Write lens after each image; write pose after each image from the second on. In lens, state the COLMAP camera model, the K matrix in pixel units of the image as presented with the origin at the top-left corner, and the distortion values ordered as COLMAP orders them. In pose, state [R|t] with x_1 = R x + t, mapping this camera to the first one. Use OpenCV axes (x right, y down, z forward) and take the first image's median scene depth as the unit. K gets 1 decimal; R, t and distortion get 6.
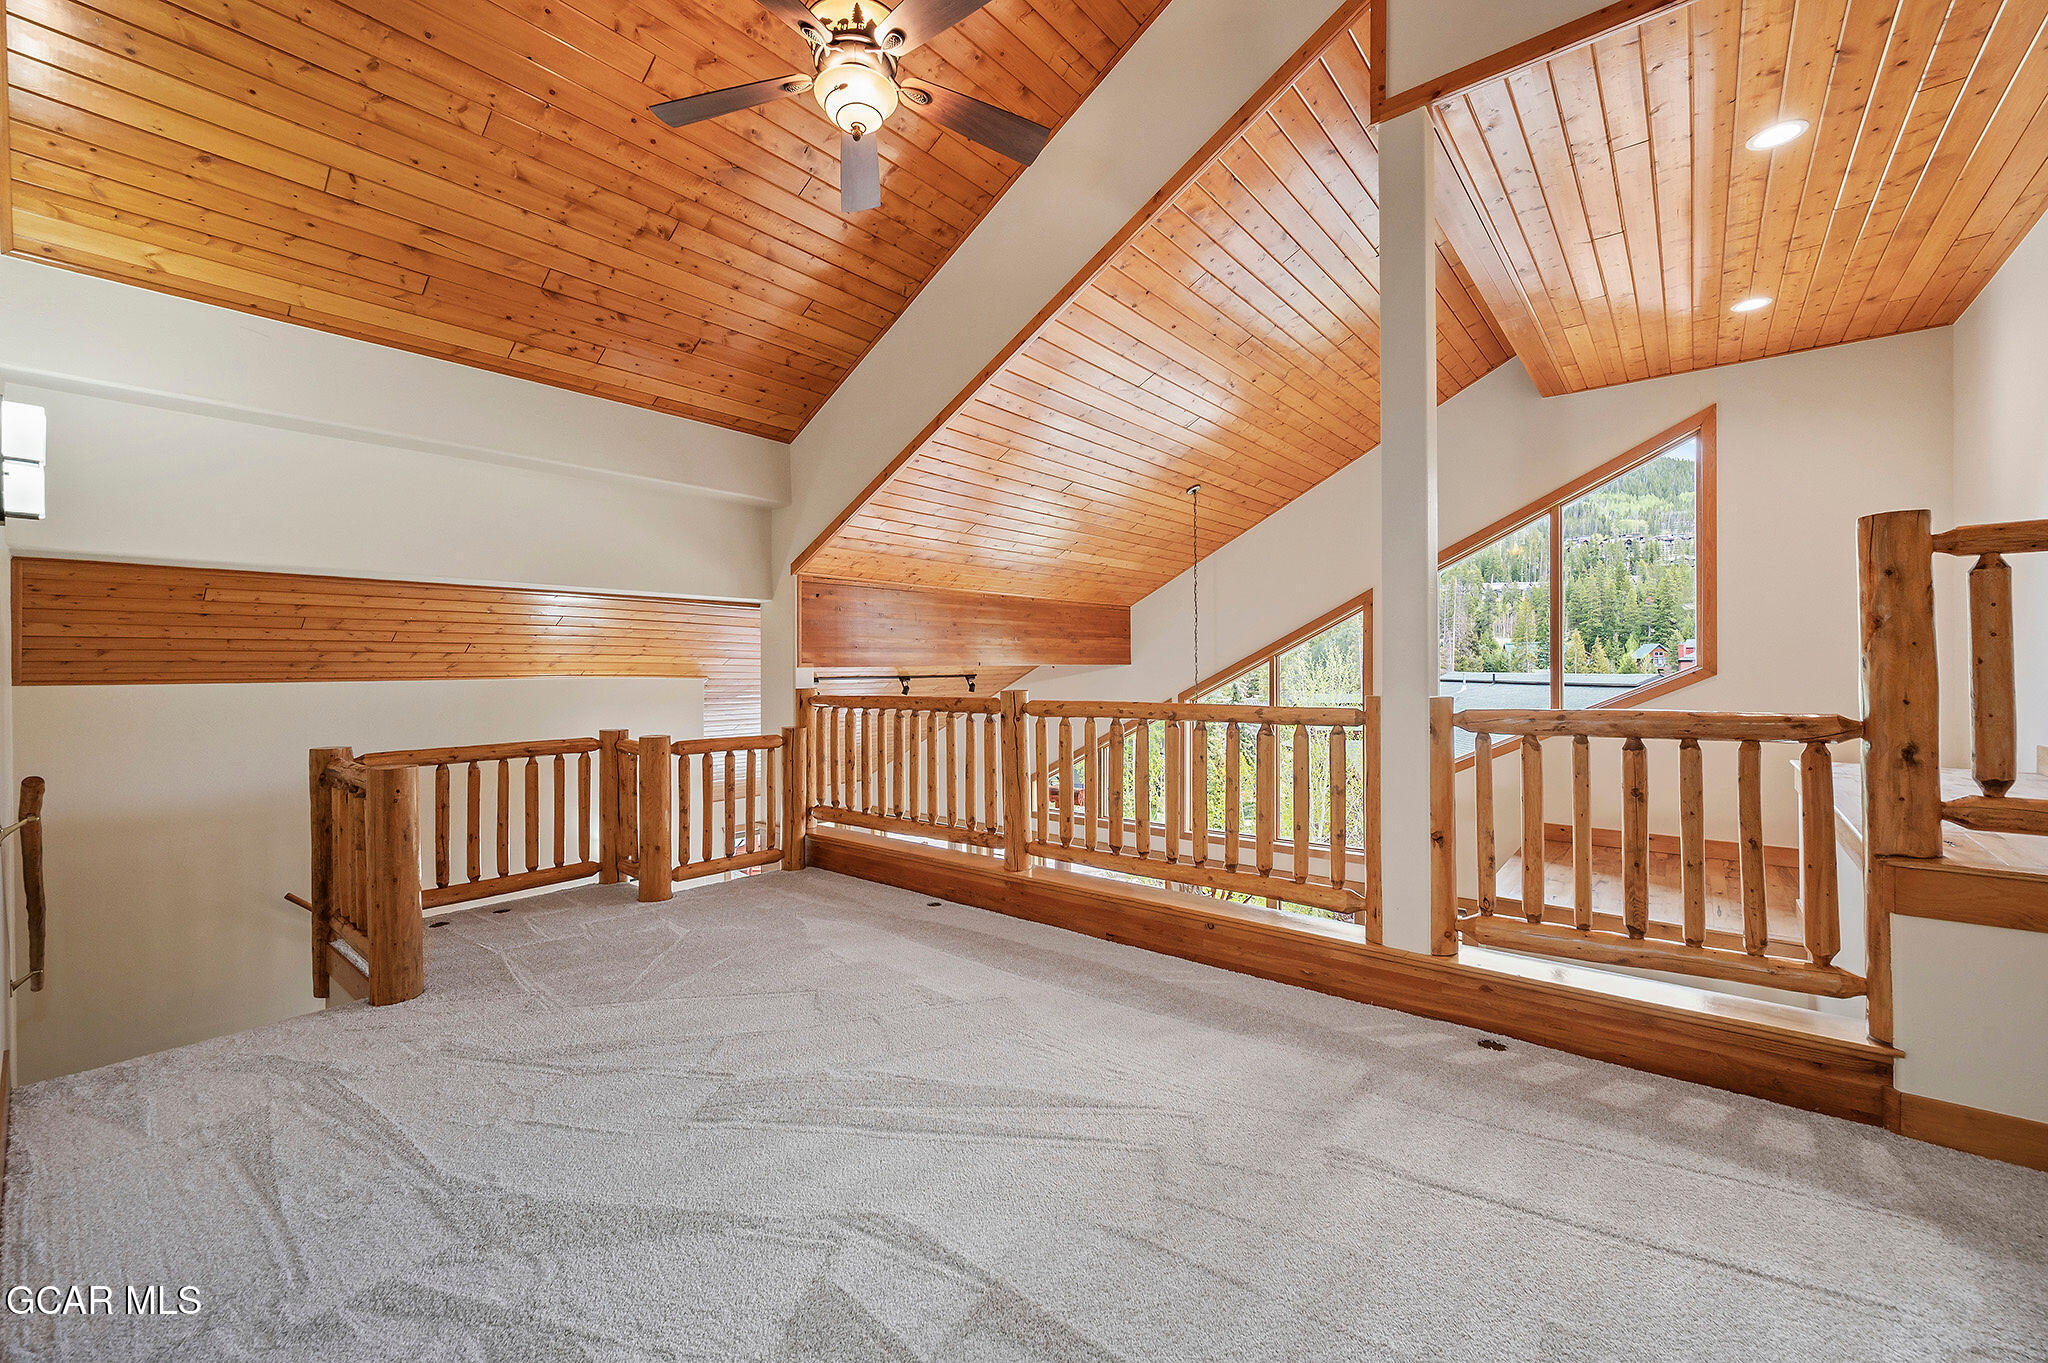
lens RADIAL K [[813.8, 0, 1025.5], [0, 813.8, 661.0], [0, 0, 1]] dist [-0.000885, -0.000220]
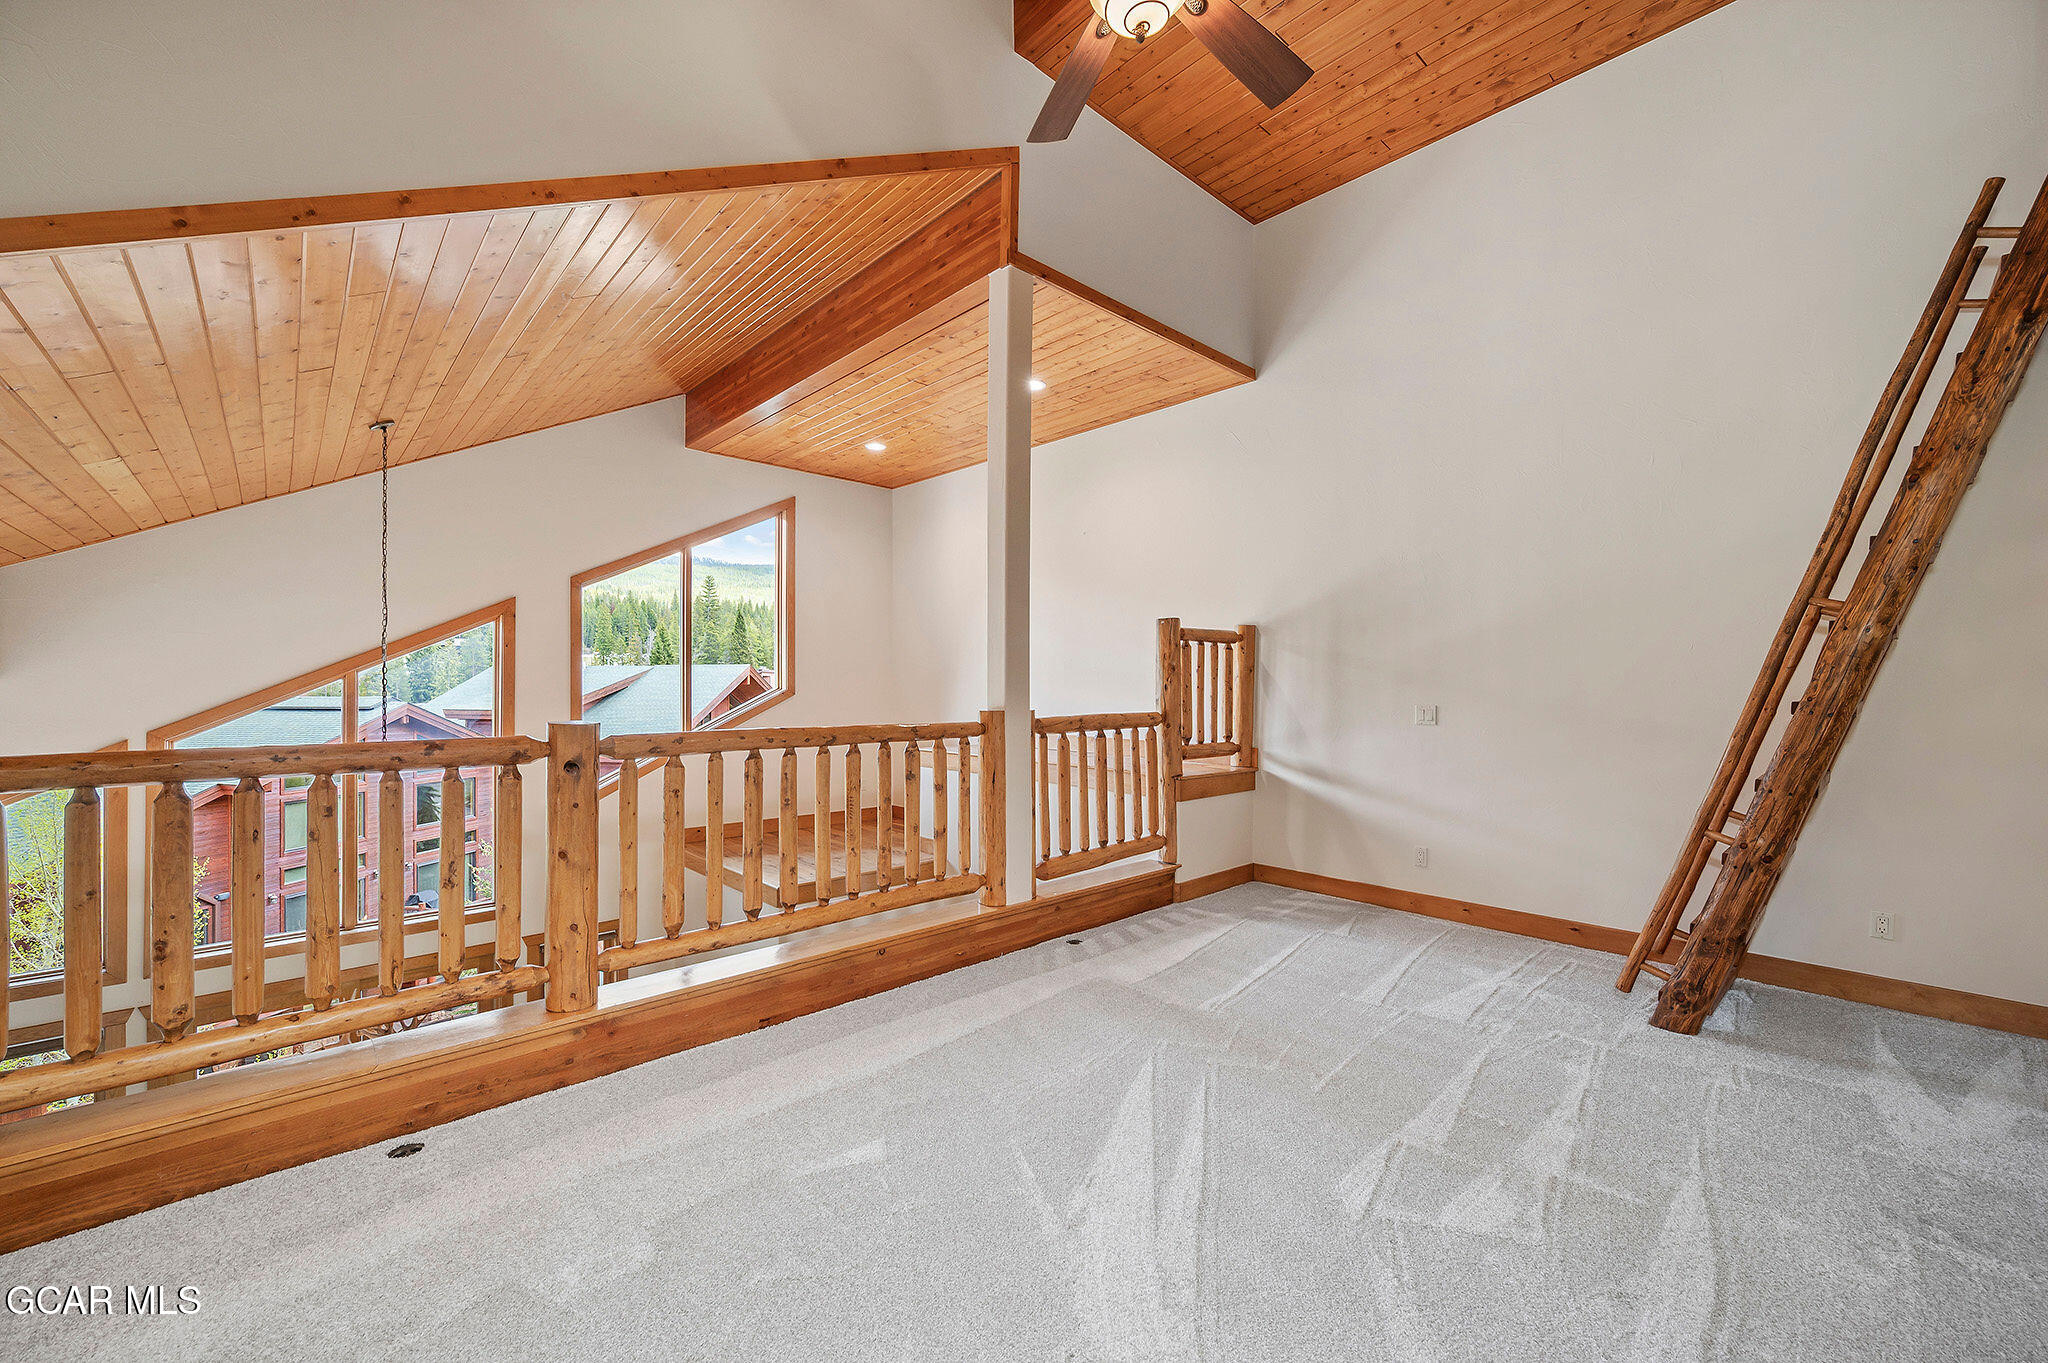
lens RADIAL K [[809.7, 0, 1024.0], [0, 809.7, 681.5], [0, 0, 1]] dist [0.000030, -0.000023]
pose [[0.136524, 0.014018, 0.990538, -0.780188], [-0.009218, 0.999875, -0.012880, 0.013118], [-0.990594, -0.007372, 0.136636, 0.760969]]
